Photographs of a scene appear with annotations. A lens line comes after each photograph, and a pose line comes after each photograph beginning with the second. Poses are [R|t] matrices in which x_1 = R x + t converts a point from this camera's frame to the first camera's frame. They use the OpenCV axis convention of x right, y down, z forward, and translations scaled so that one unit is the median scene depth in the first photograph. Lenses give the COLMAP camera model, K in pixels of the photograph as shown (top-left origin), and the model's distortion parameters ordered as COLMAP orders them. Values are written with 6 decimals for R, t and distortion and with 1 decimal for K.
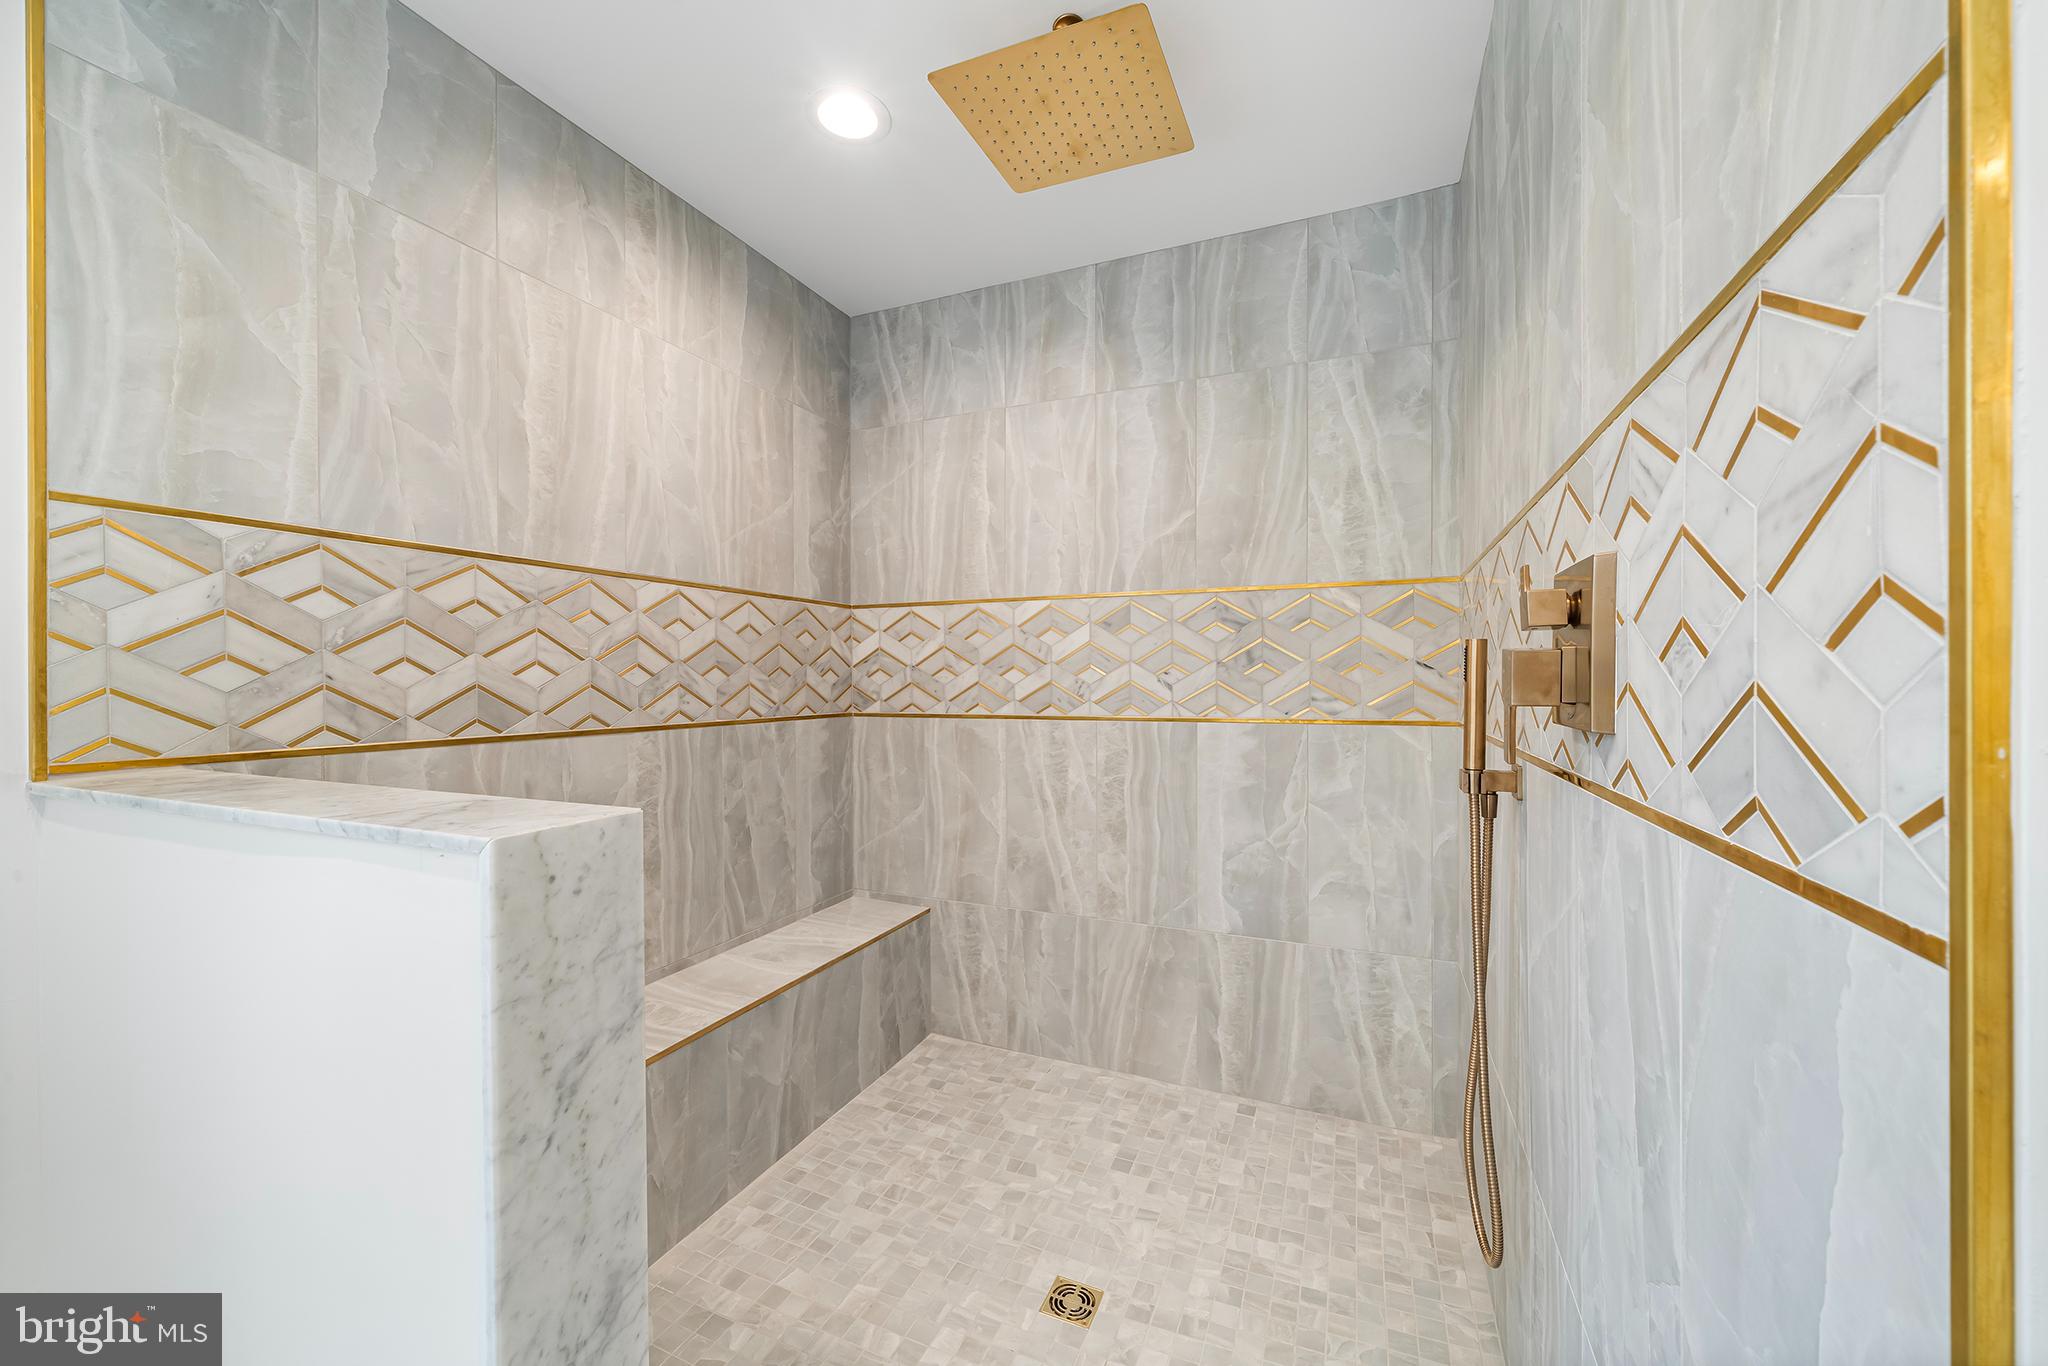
lens RADIAL K [[781.2, 0, 1025.3], [0, 781.2, 681.8], [0, 0, 1]] dist [-0.002006, -0.000182]
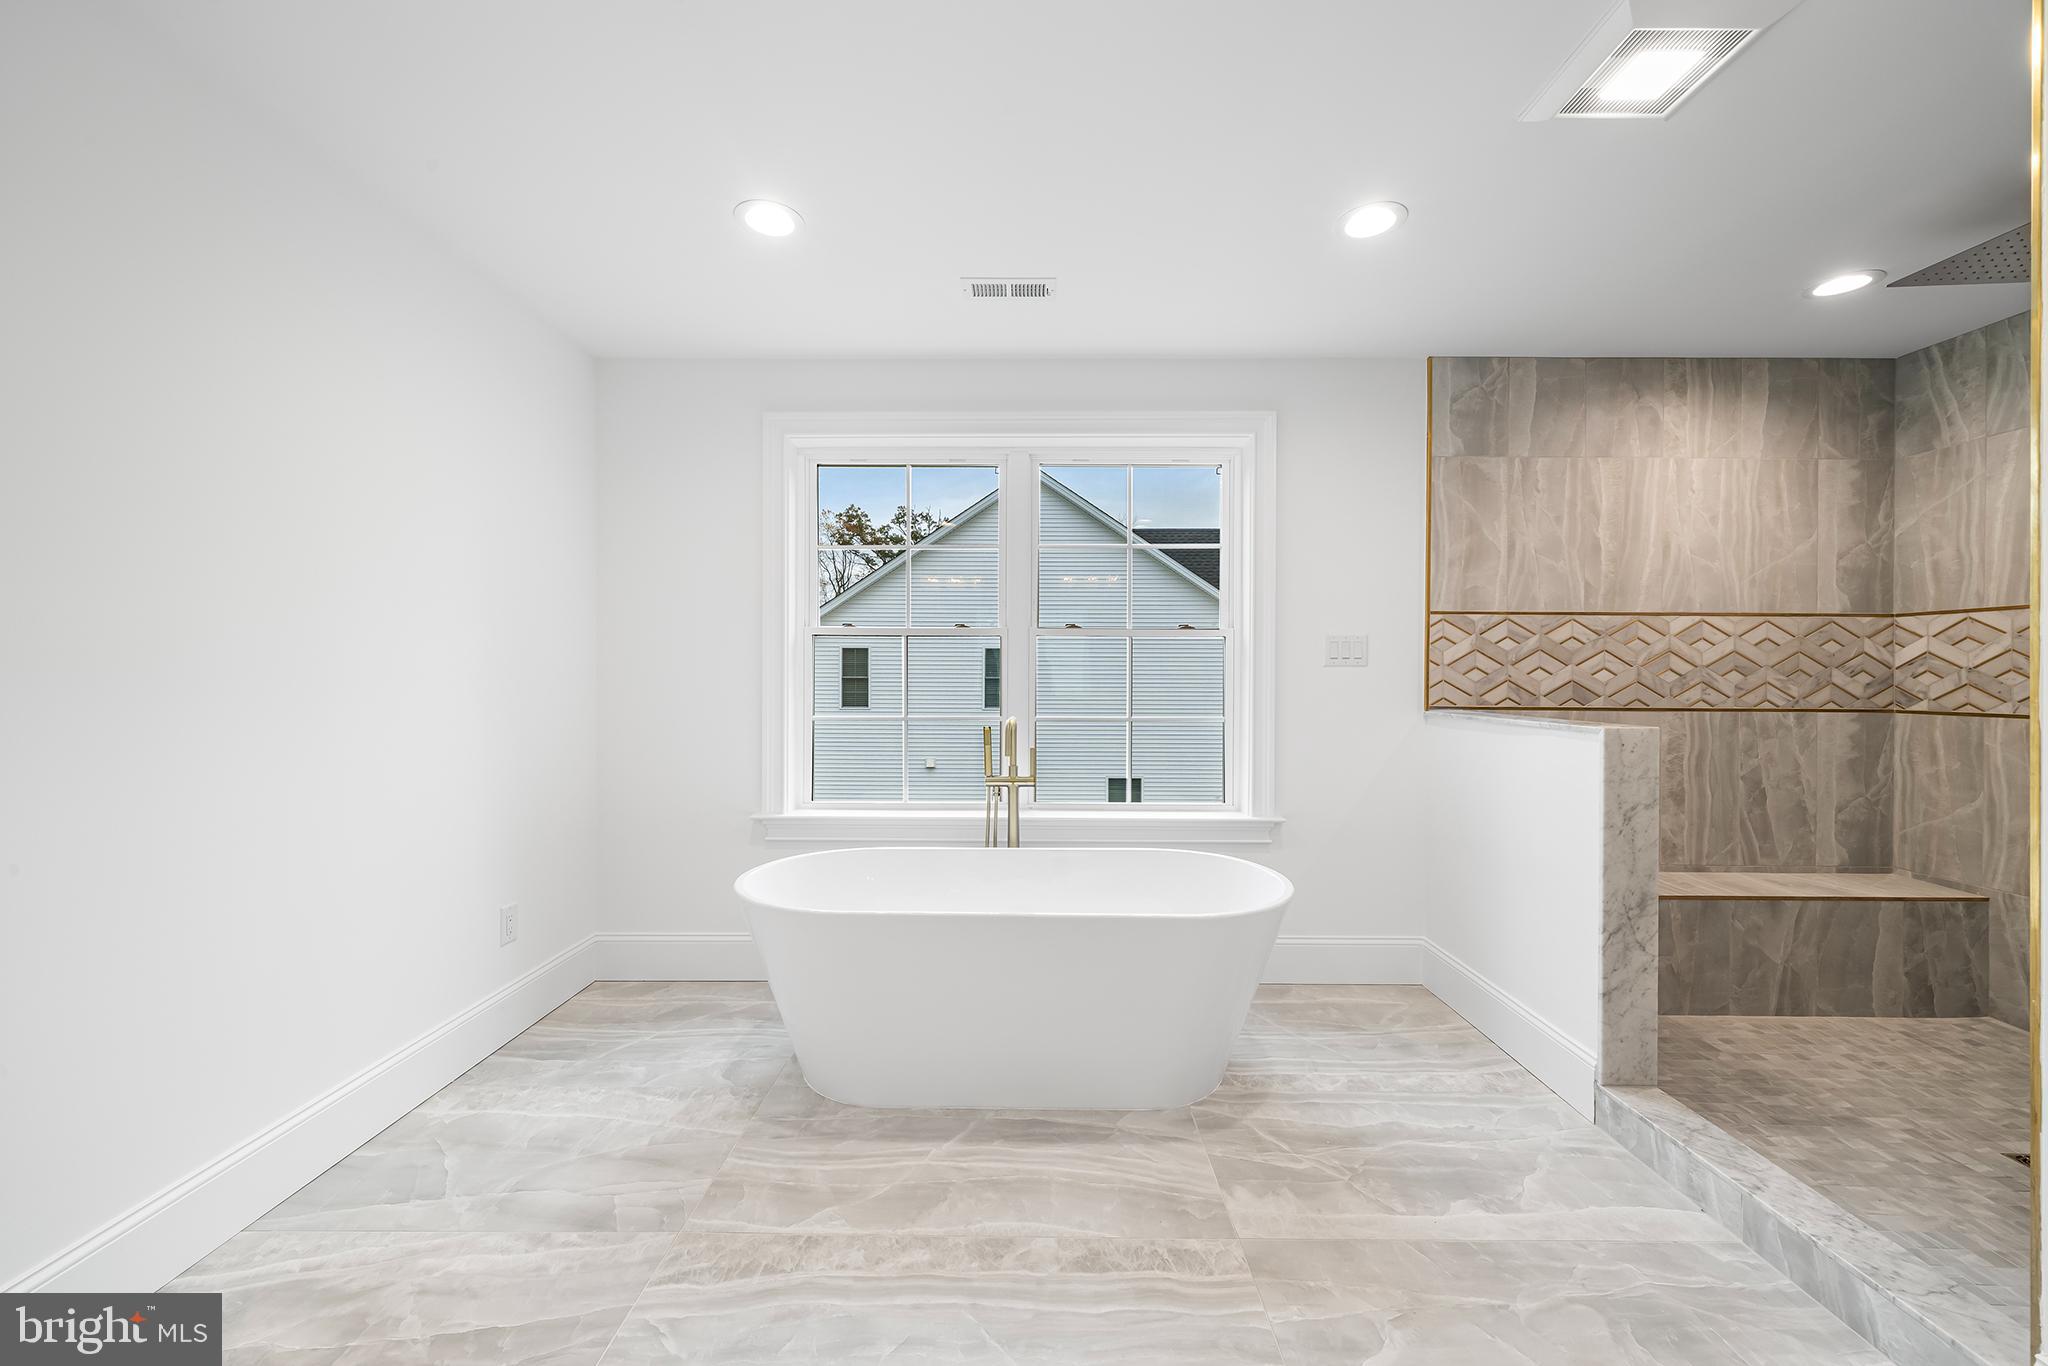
lens RADIAL K [[781.2, 0, 1026.0], [0, 781.2, 676.9], [0, 0, 1]] dist [-0.002006, -0.000182]
pose [[0.390588, 0.009197, -0.920519, 0.414174], [-0.010585, 0.999929, 0.005499, -0.000488], [0.920505, 0.007596, 0.390658, -0.754428]]
